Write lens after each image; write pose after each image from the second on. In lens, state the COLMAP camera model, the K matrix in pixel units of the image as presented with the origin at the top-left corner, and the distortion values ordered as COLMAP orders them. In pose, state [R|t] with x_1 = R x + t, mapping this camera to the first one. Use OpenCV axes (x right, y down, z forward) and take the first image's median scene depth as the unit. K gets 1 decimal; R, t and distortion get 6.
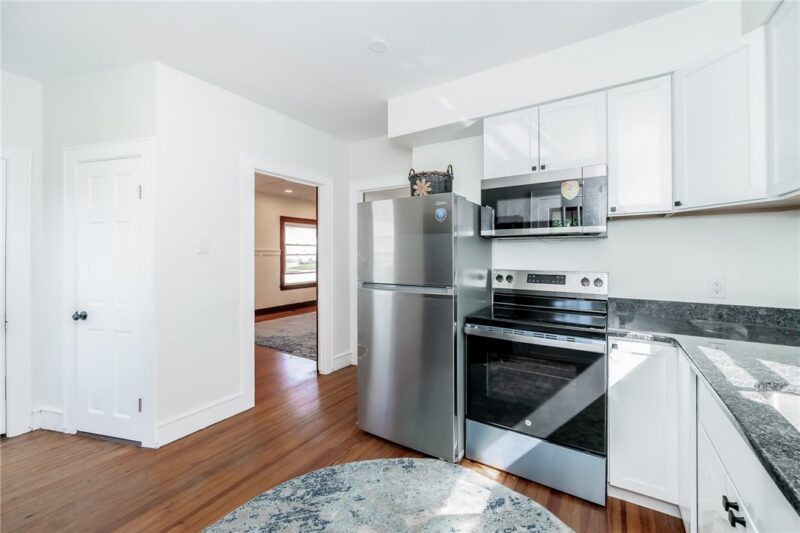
lens RADIAL K [[322.0, 0, 412.2], [0, 322.0, 253.5], [0, 0, 1]] dist [0.000058, 0.000011]
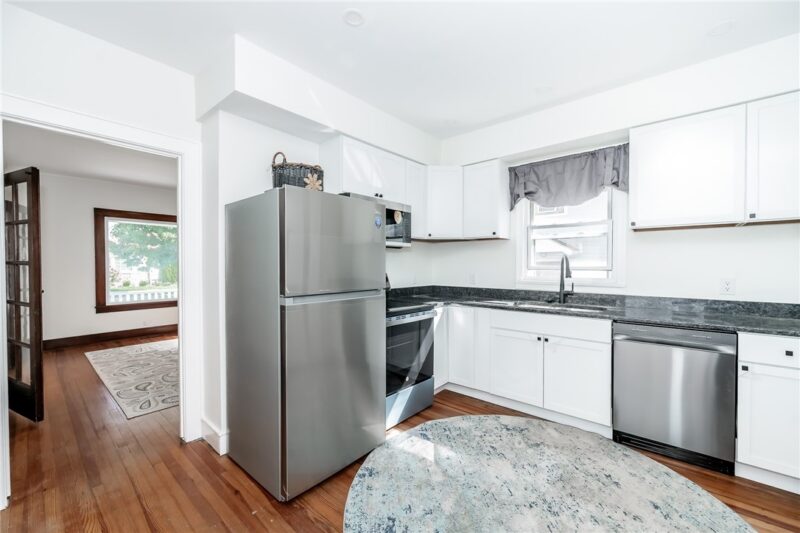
lens RADIAL K [[318.1, 0, 398.4], [0, 318.1, 268.0], [0, 0, 1]] dist [0.000995, 0.000060]
pose [[0.166509, -0.011654, 0.985971, -1.004019], [-0.005555, 0.999903, 0.012756, 0.018078], [-0.986024, -0.007601, 0.166429, 0.791494]]
